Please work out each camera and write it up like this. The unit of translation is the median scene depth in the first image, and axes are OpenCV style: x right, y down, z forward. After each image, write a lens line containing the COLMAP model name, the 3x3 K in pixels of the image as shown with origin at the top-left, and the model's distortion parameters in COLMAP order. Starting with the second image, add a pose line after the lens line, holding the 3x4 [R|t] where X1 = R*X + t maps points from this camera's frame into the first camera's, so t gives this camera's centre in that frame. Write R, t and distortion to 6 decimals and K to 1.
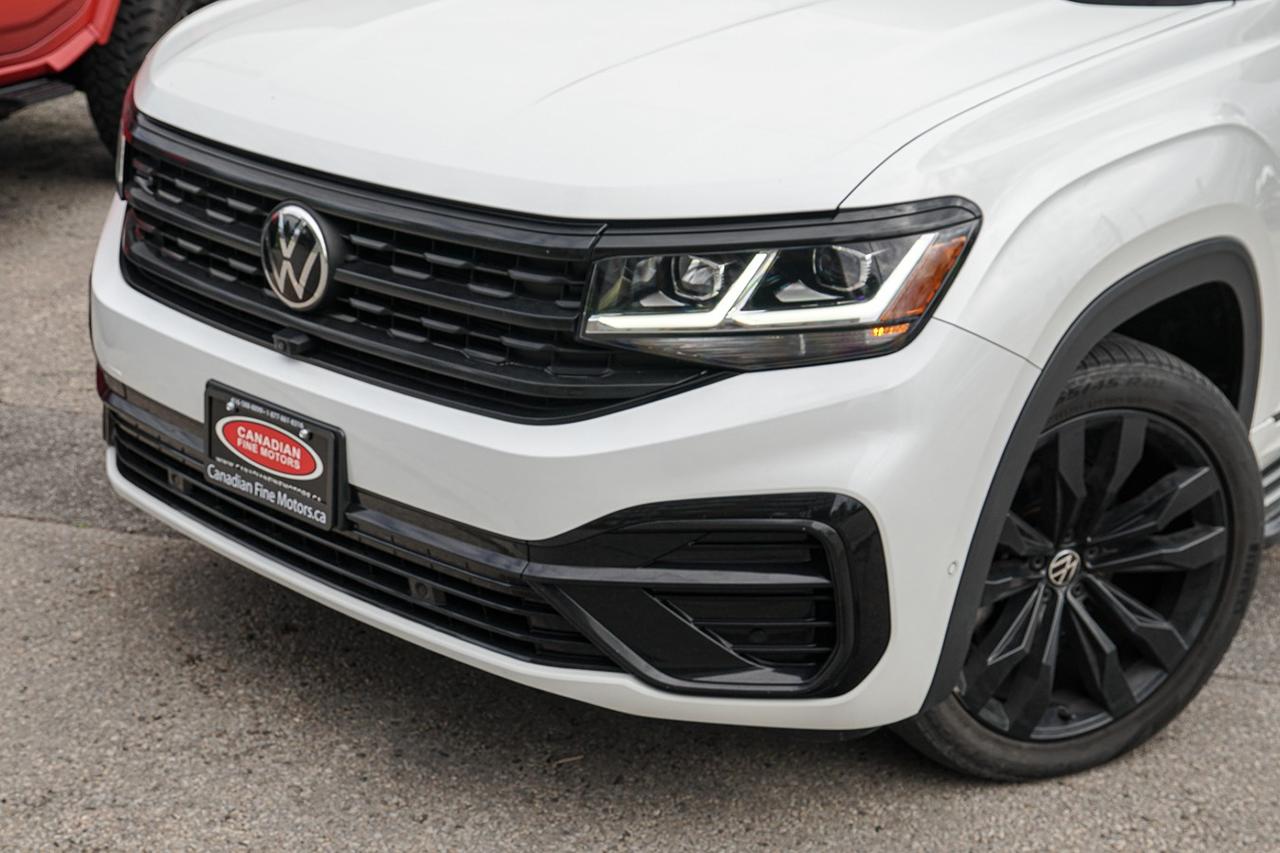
lens RADIAL K [[1668.6, 0, 635.4], [0, 1668.6, 425.3], [0, 0, 1]] dist [0.192098, 0.000000]
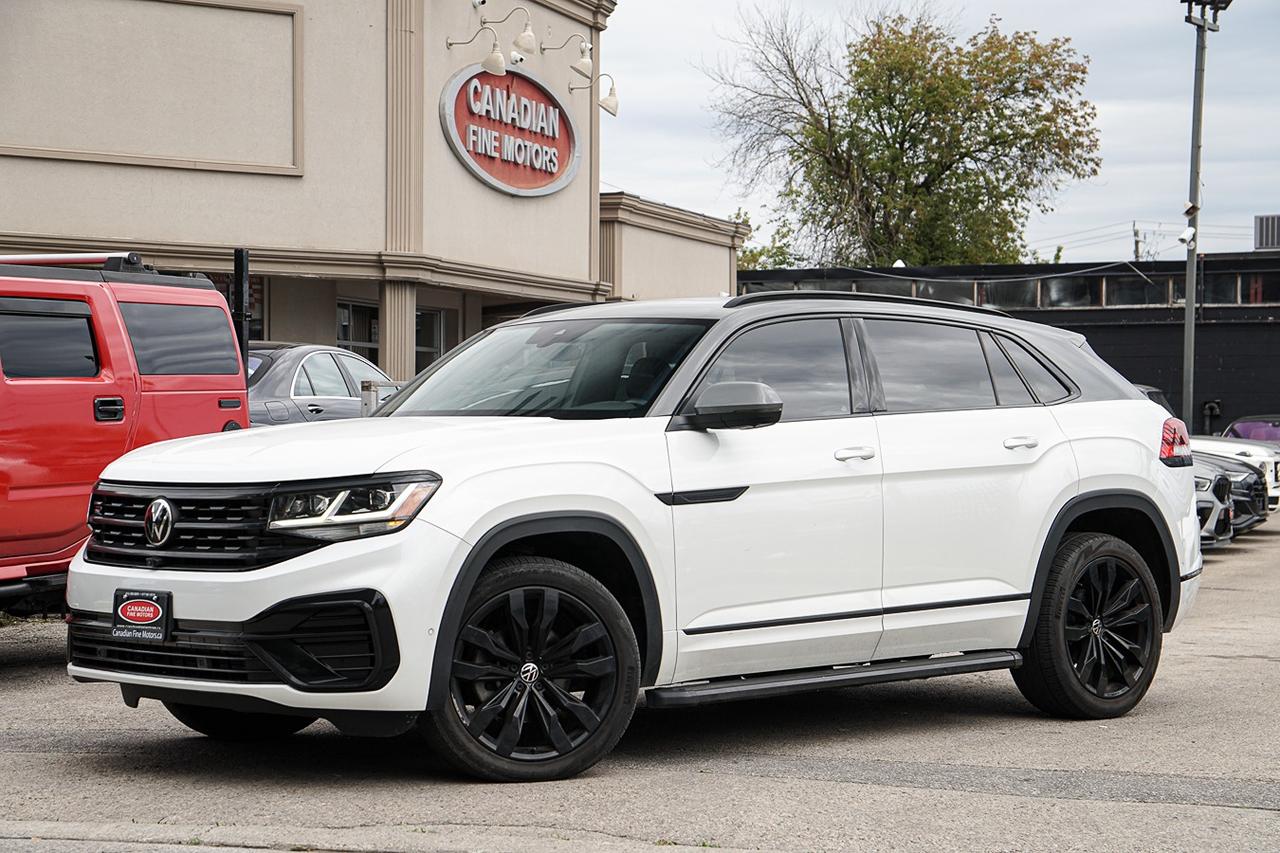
lens RADIAL K [[2631.6, 0, 636.8], [0, 2631.6, 436.6], [0, 0, 1]] dist [0.507436, 0.000000]
pose [[0.992350, -0.031113, -0.119474, 0.830352], [-0.014465, 0.931757, -0.362794, 1.045073], [0.122609, 0.361747, 0.924179, -2.171500]]
